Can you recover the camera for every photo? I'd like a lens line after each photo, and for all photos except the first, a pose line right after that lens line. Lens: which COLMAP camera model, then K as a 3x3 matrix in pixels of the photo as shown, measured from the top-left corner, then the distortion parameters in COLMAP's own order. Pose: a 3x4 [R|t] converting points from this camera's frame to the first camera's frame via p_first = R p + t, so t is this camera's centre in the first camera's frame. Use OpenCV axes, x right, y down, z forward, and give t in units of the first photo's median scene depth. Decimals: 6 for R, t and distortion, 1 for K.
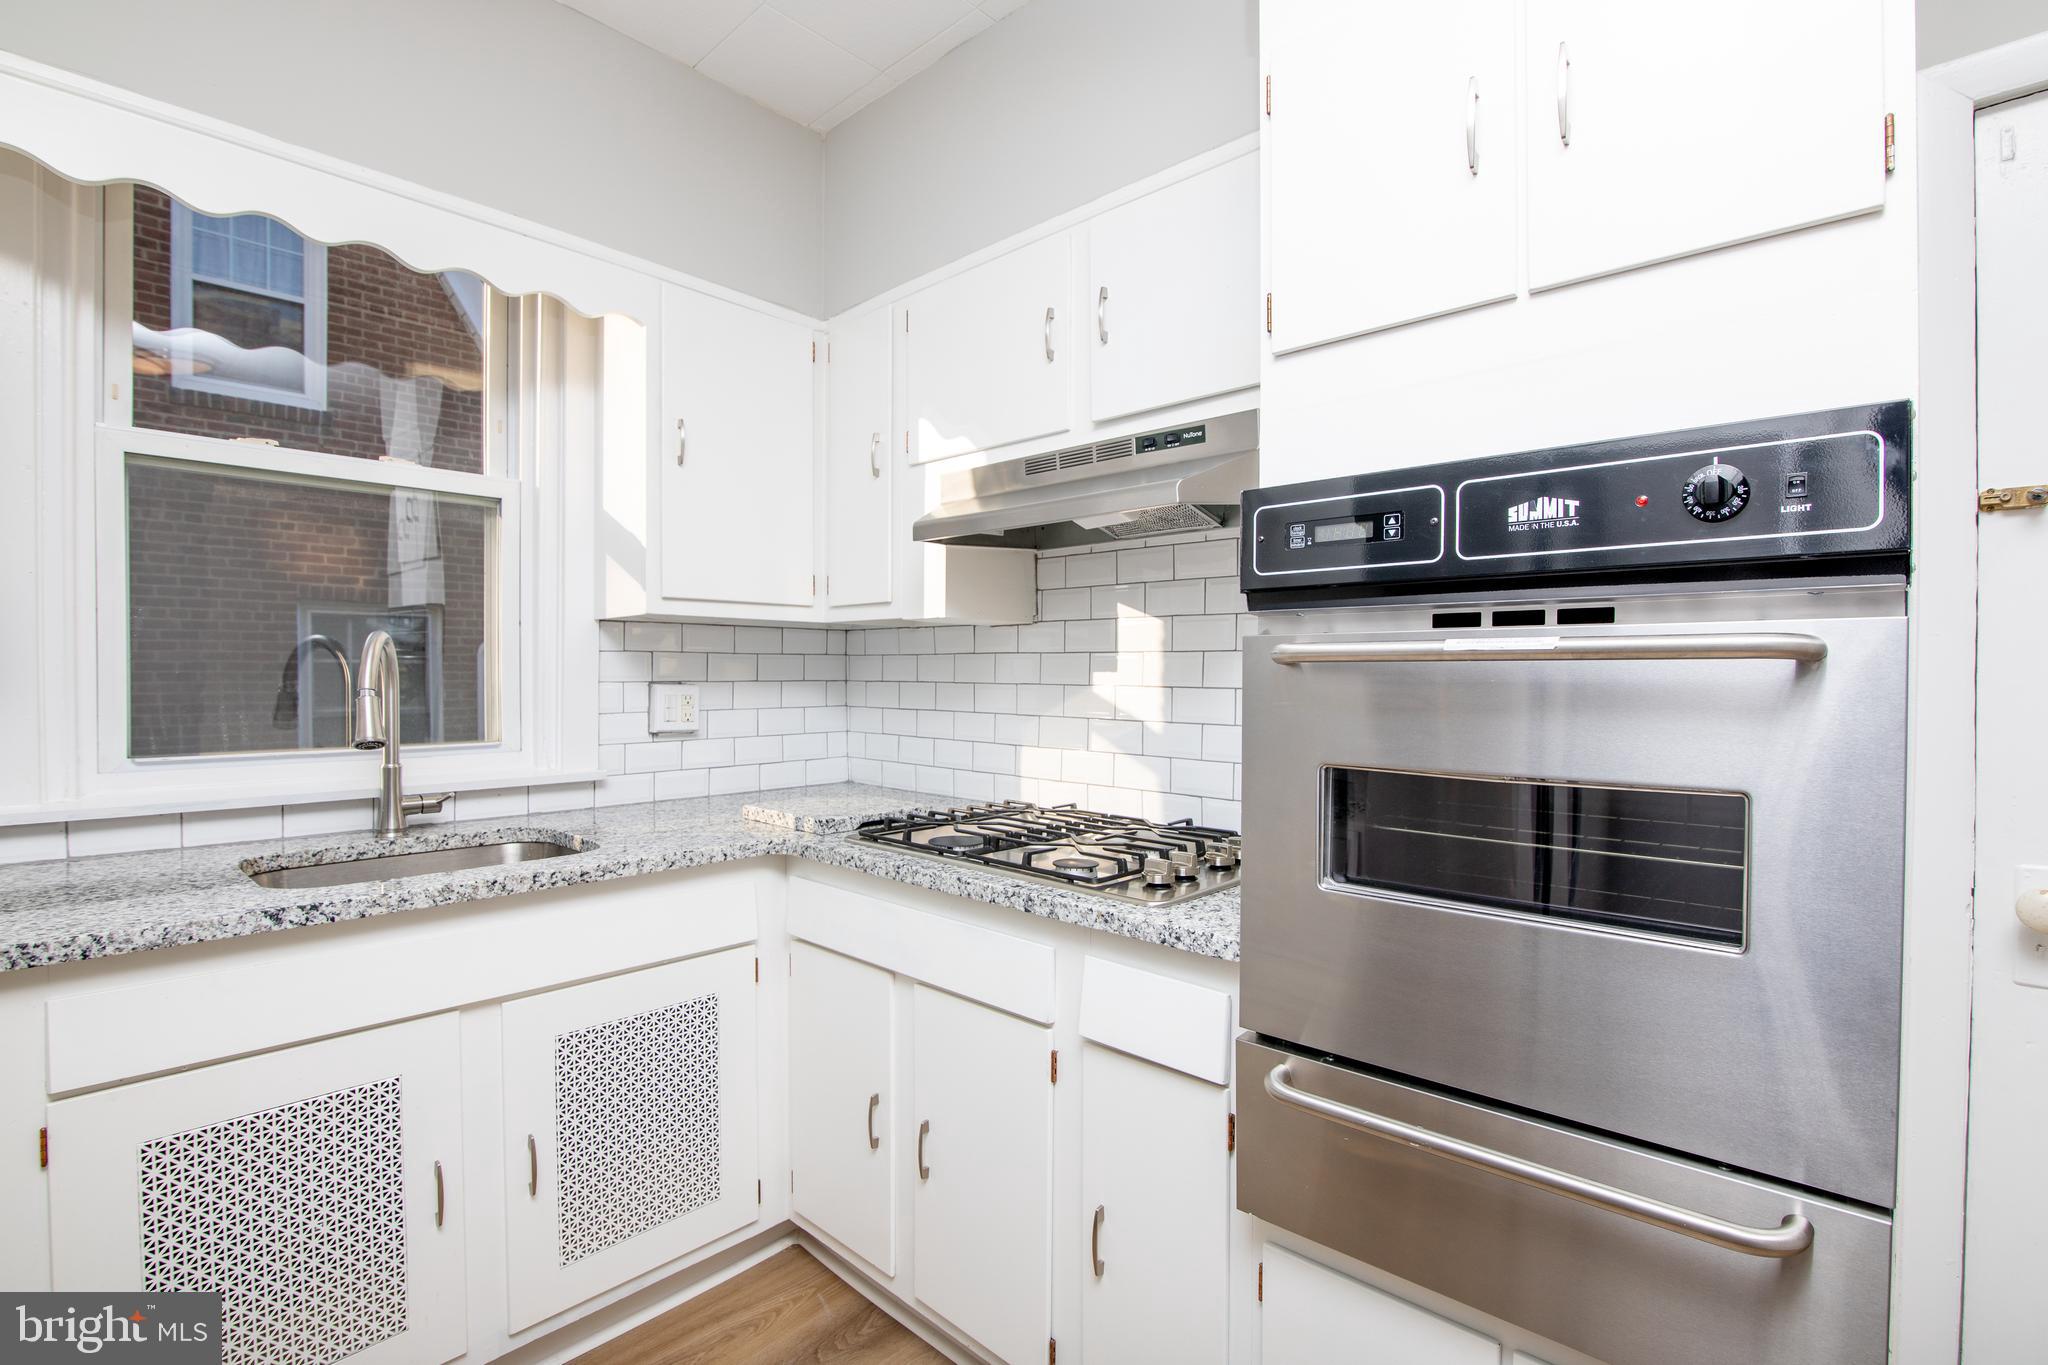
lens RADIAL K [[939.6, 0, 1012.9], [0, 939.6, 684.1], [0, 0, 1]] dist [-0.017105, 0.000981]
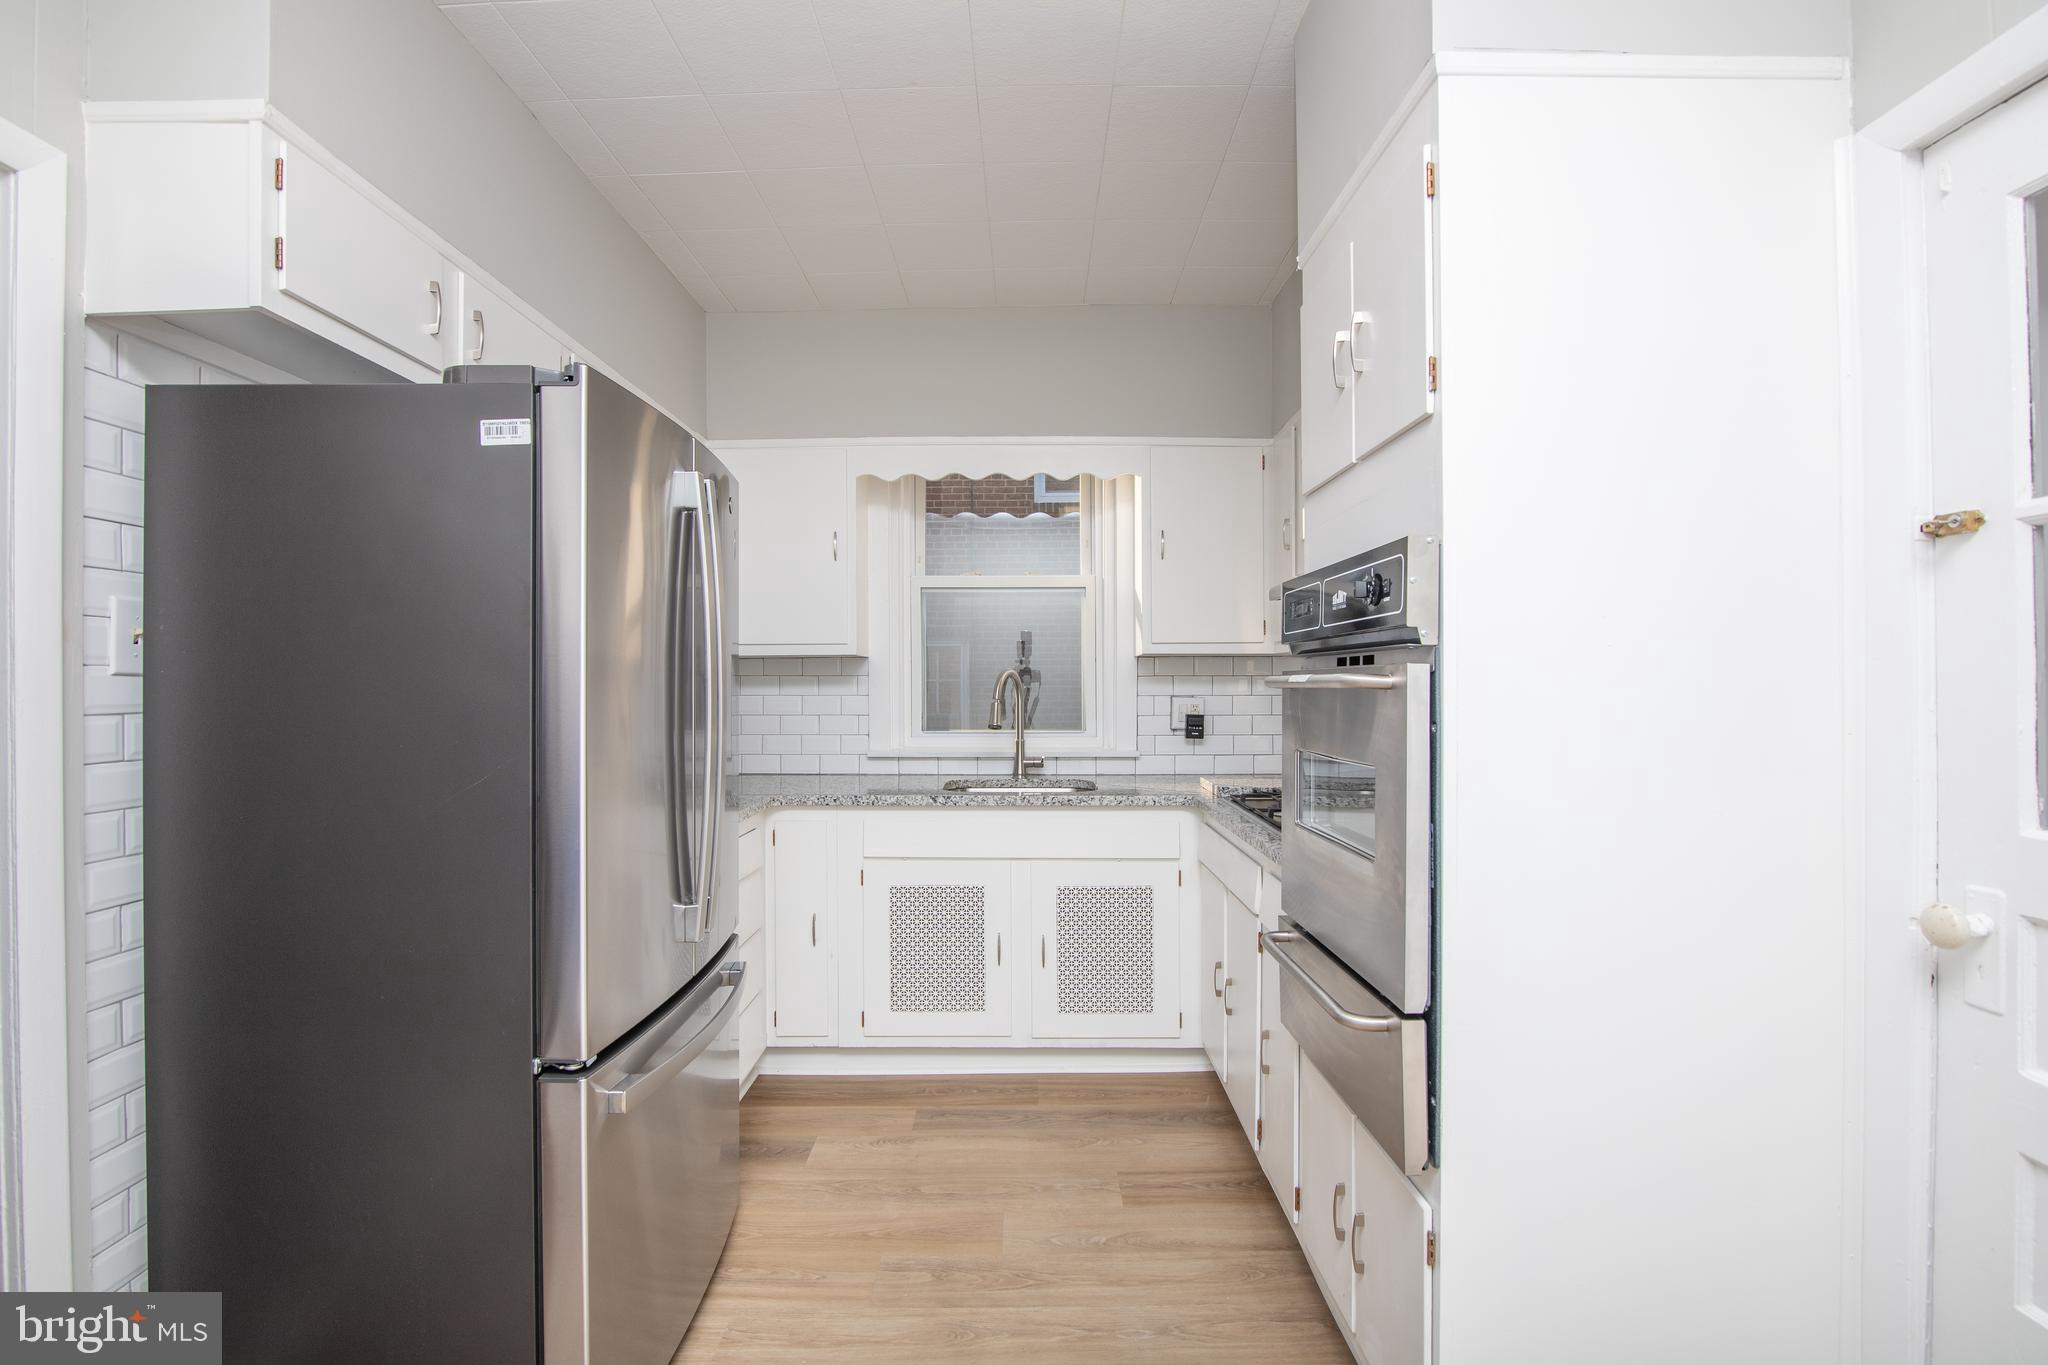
lens RADIAL K [[939.6, 0, 1012.9], [0, 939.6, 684.1], [0, 0, 1]] dist [-0.017105, 0.000981]
pose [[0.680427, -0.004211, -0.732804, 0.715237], [-0.005063, 0.999933, -0.010447, -0.005238], [0.732799, 0.010819, 0.680360, -0.298446]]
